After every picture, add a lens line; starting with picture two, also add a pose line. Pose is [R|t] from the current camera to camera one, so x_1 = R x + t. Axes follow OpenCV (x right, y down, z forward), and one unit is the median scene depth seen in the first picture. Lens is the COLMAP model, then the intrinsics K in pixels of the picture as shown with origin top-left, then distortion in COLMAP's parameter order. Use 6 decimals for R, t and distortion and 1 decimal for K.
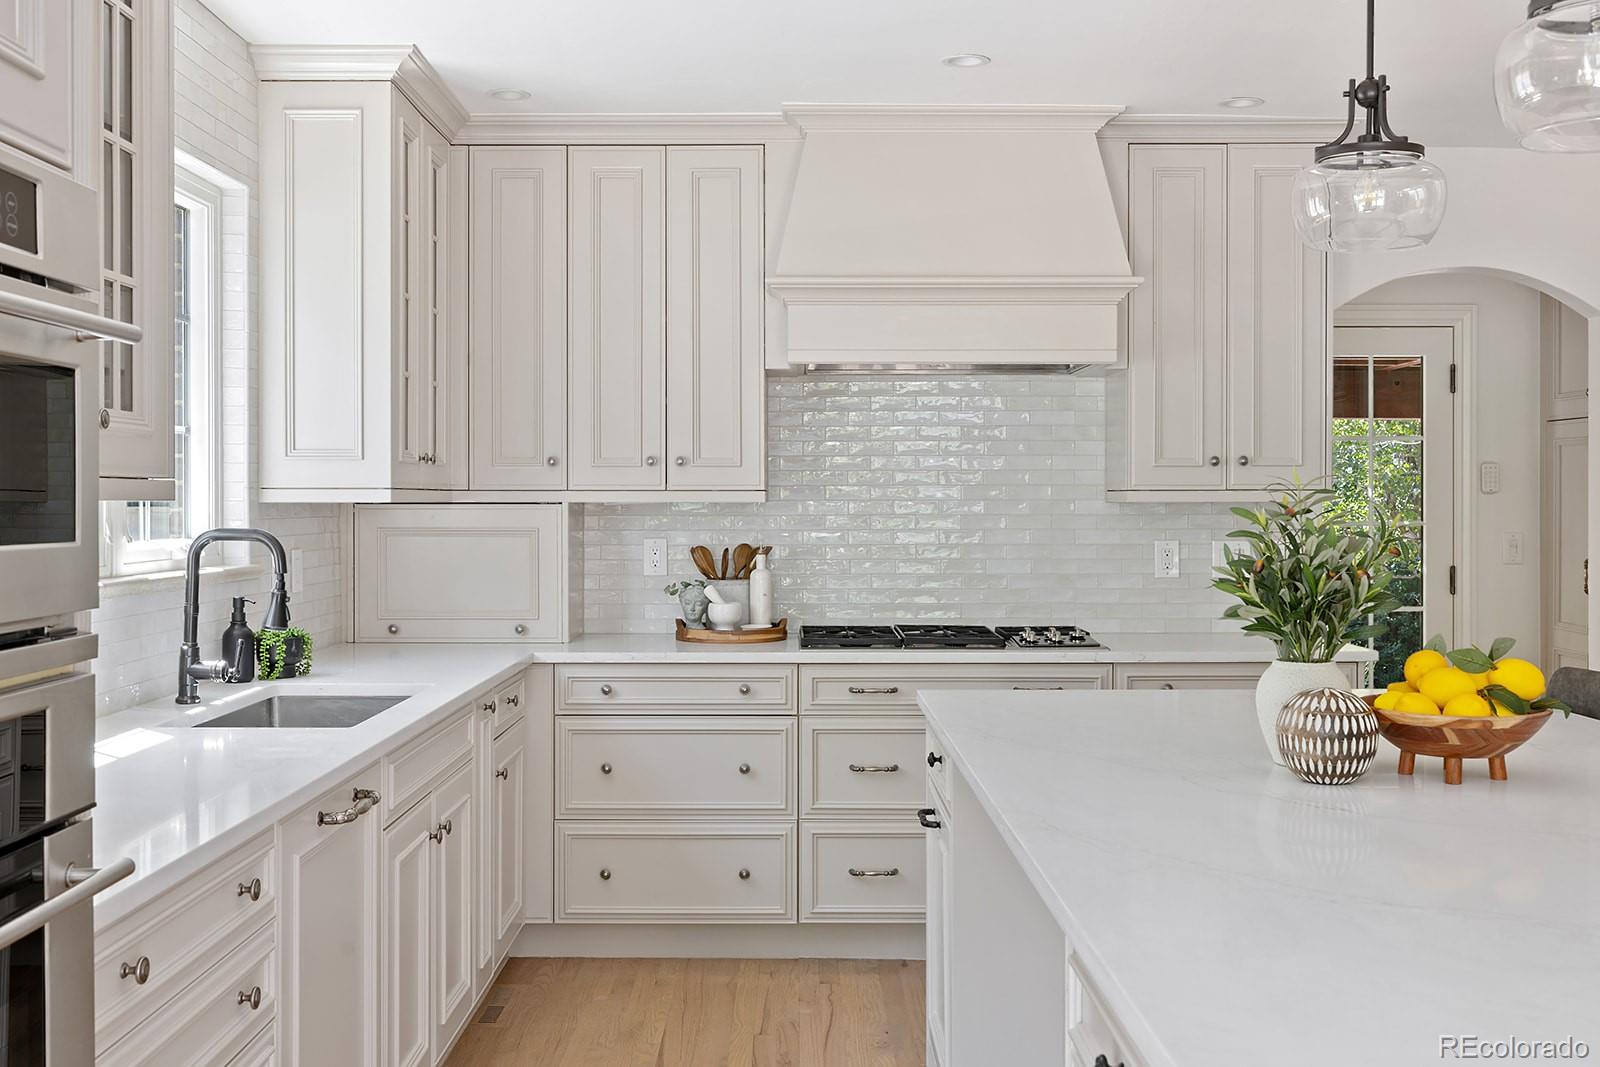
lens RADIAL K [[1570.6, 0, 778.7], [0, 1570.6, 505.8], [0, 0, 1]] dist [0.011081, 0.000000]
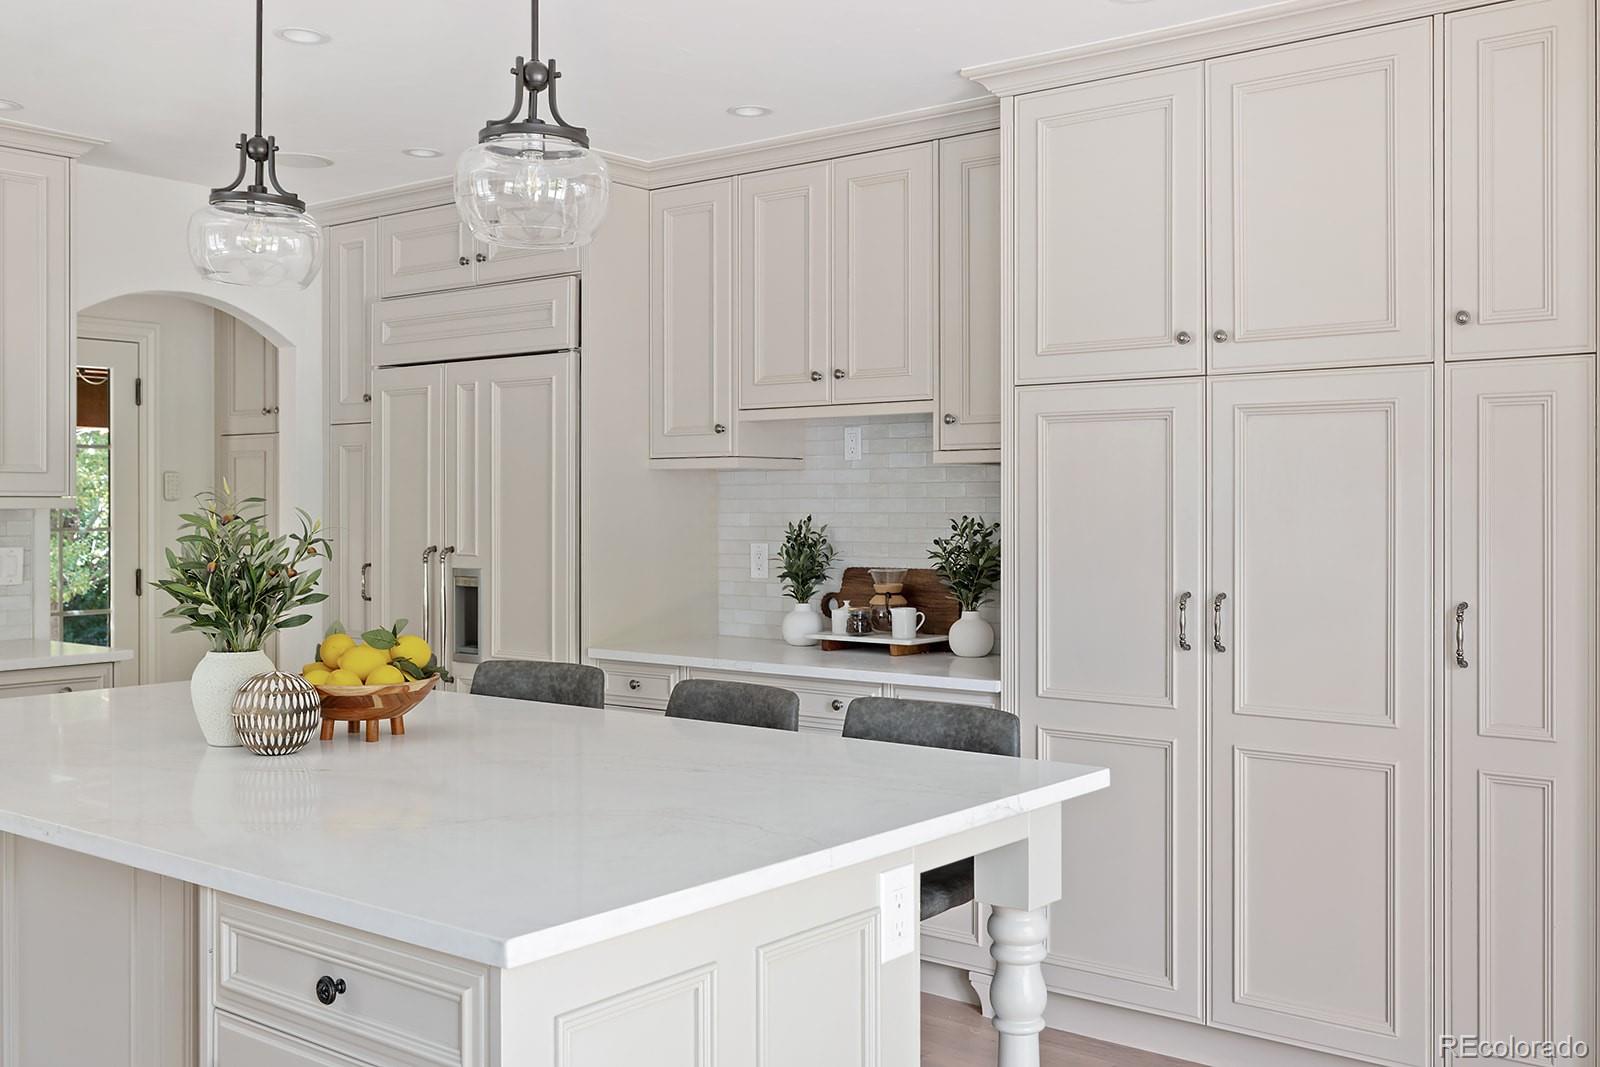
lens RADIAL K [[1570.6, 0, 771.7], [0, 1570.6, 505.1], [0, 0, 1]] dist [0.011081, 0.000000]
pose [[0.641359, 0.000974, 0.767240, -0.152295], [0.002292, 0.999992, -0.003185, -0.000435], [-0.767237, 0.003802, 0.641352, -0.006481]]
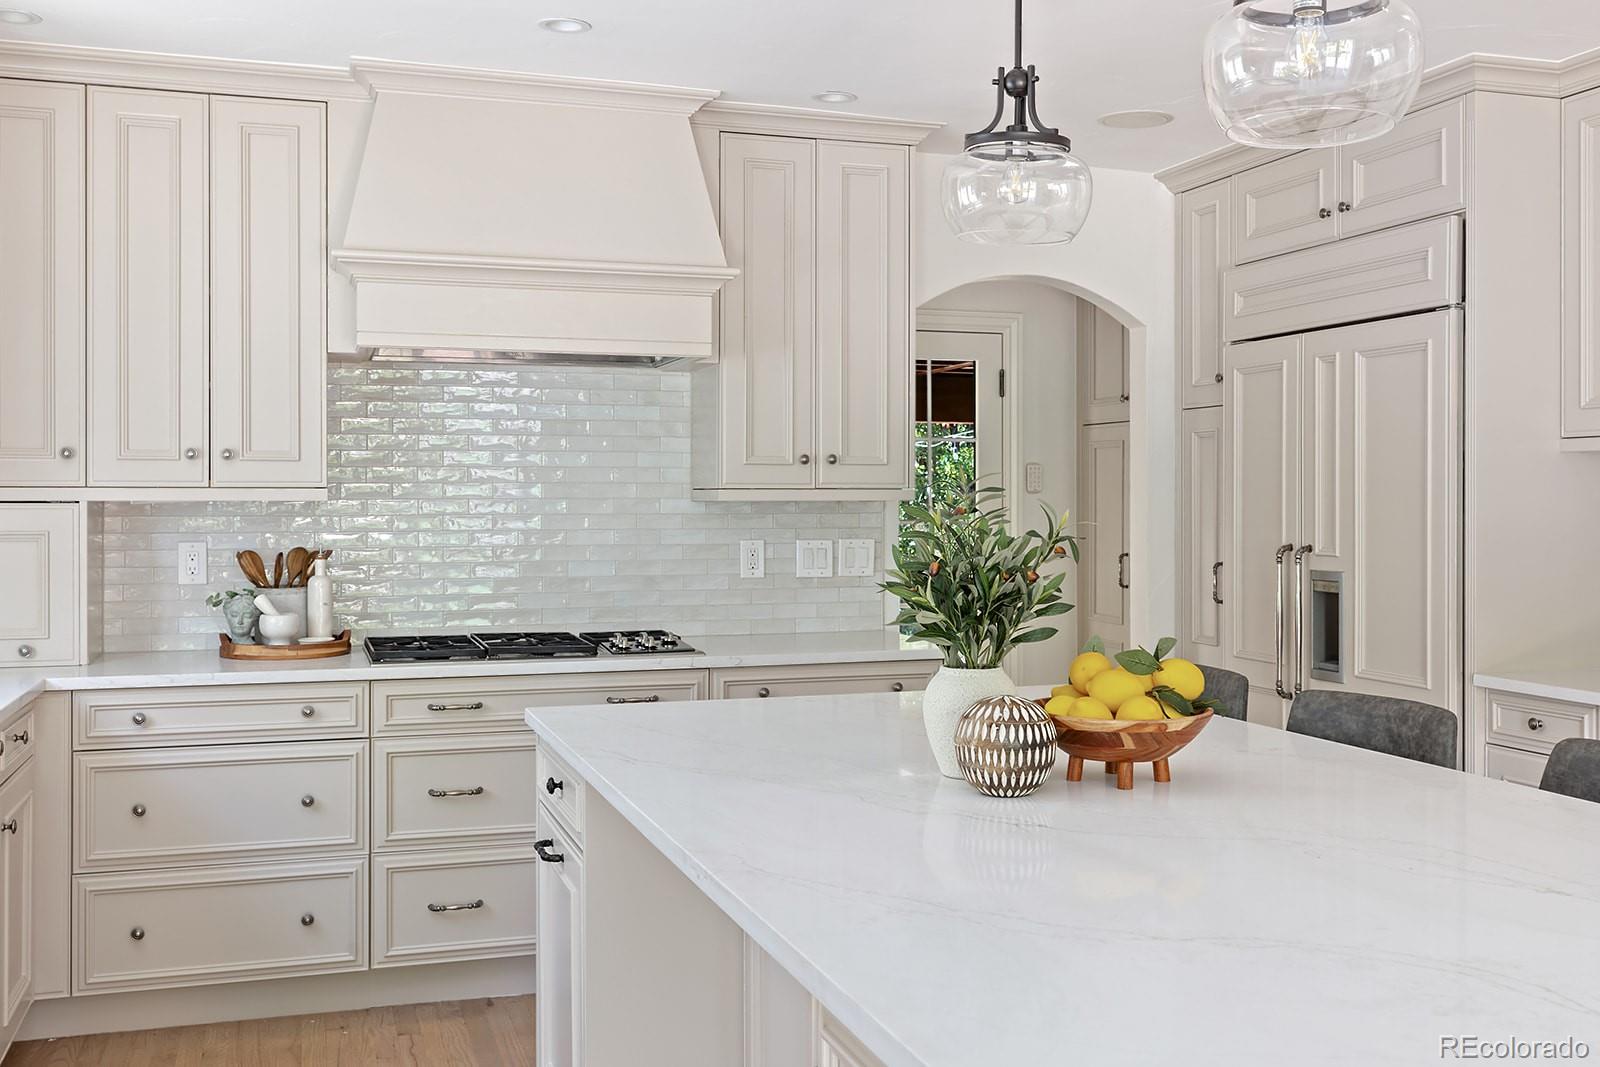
lens RADIAL K [[1570.6, 0, 799.8], [0, 1570.6, 500.1], [0, 0, 1]] dist [0.011081, 0.000000]
pose [[0.950418, 0.000563, 0.310976, -0.033748], [0.000378, 0.999996, -0.002967, 0.000008], [-0.310976, 0.002937, 0.950413, 0.067493]]
